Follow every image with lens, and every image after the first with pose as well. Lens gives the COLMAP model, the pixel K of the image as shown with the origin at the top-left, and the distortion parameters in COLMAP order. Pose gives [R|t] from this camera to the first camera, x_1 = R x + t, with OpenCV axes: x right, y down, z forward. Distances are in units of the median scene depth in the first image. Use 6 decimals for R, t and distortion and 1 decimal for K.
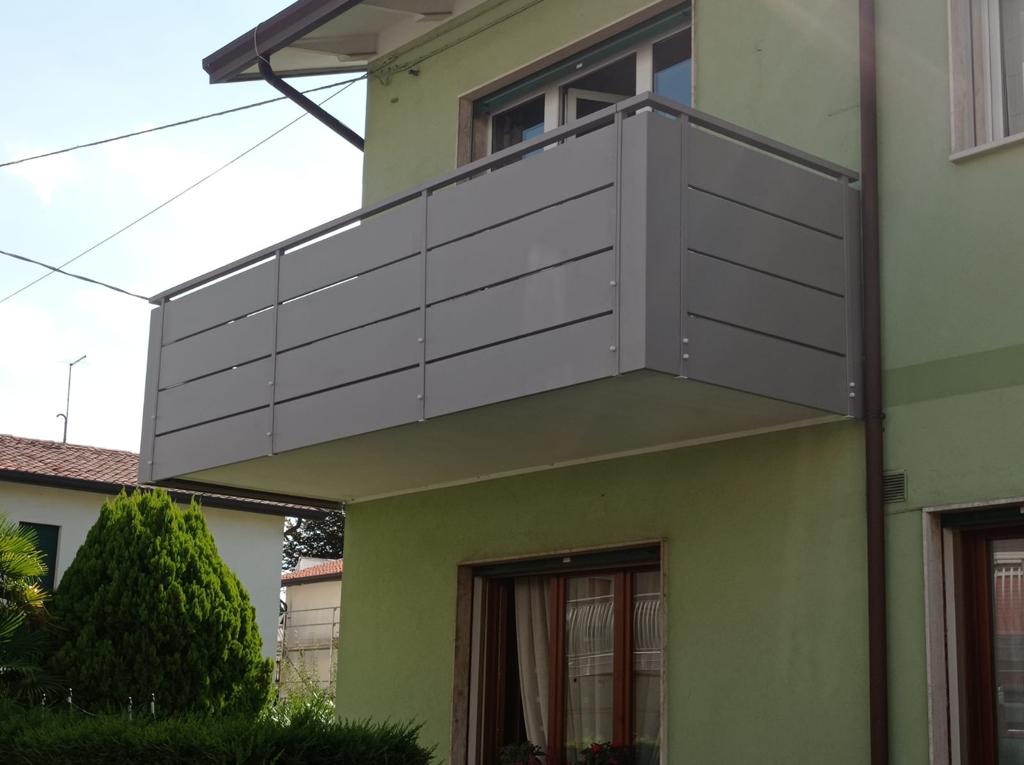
lens RADIAL K [[1584.1, 0, 512.0], [0, 1584.1, 382.5], [0, 0, 1]] dist [-0.607356, -0.025509]
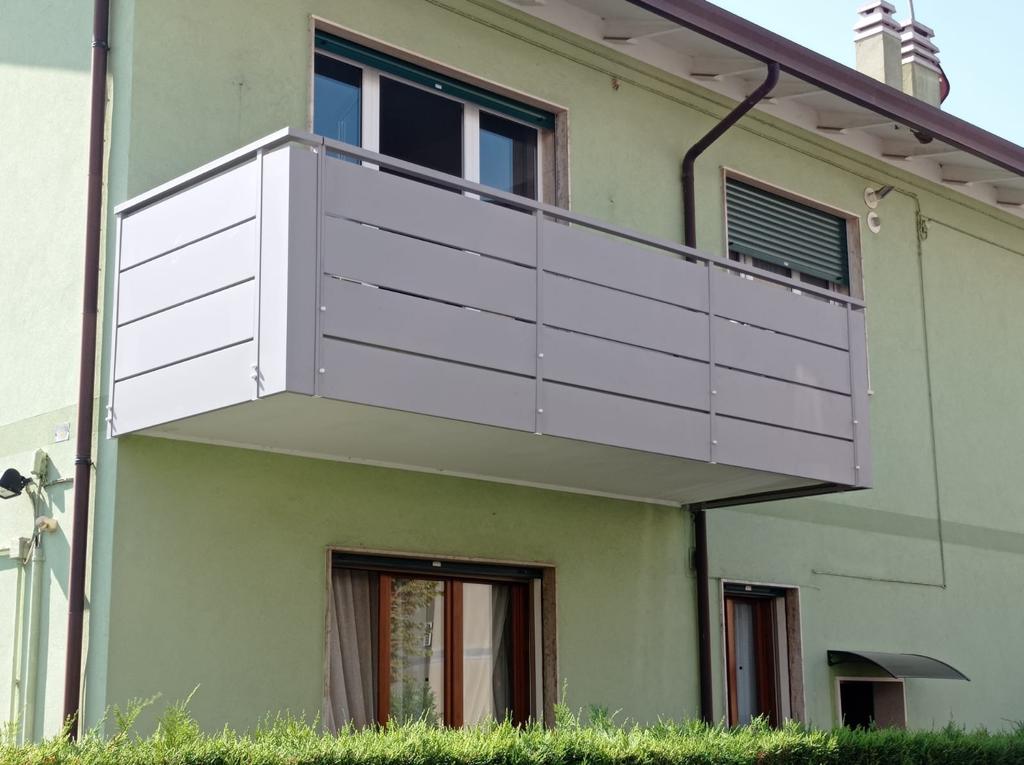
lens RADIAL K [[1584.1, 0, 512.0], [0, 1584.1, 382.5], [0, 0, 1]] dist [-0.607356, -0.025509]
pose [[-0.071173, 0.194591, 0.978299, -1.111338], [-0.200032, 0.958077, -0.205122, 0.220648], [-0.977201, -0.210291, -0.029265, 1.102902]]
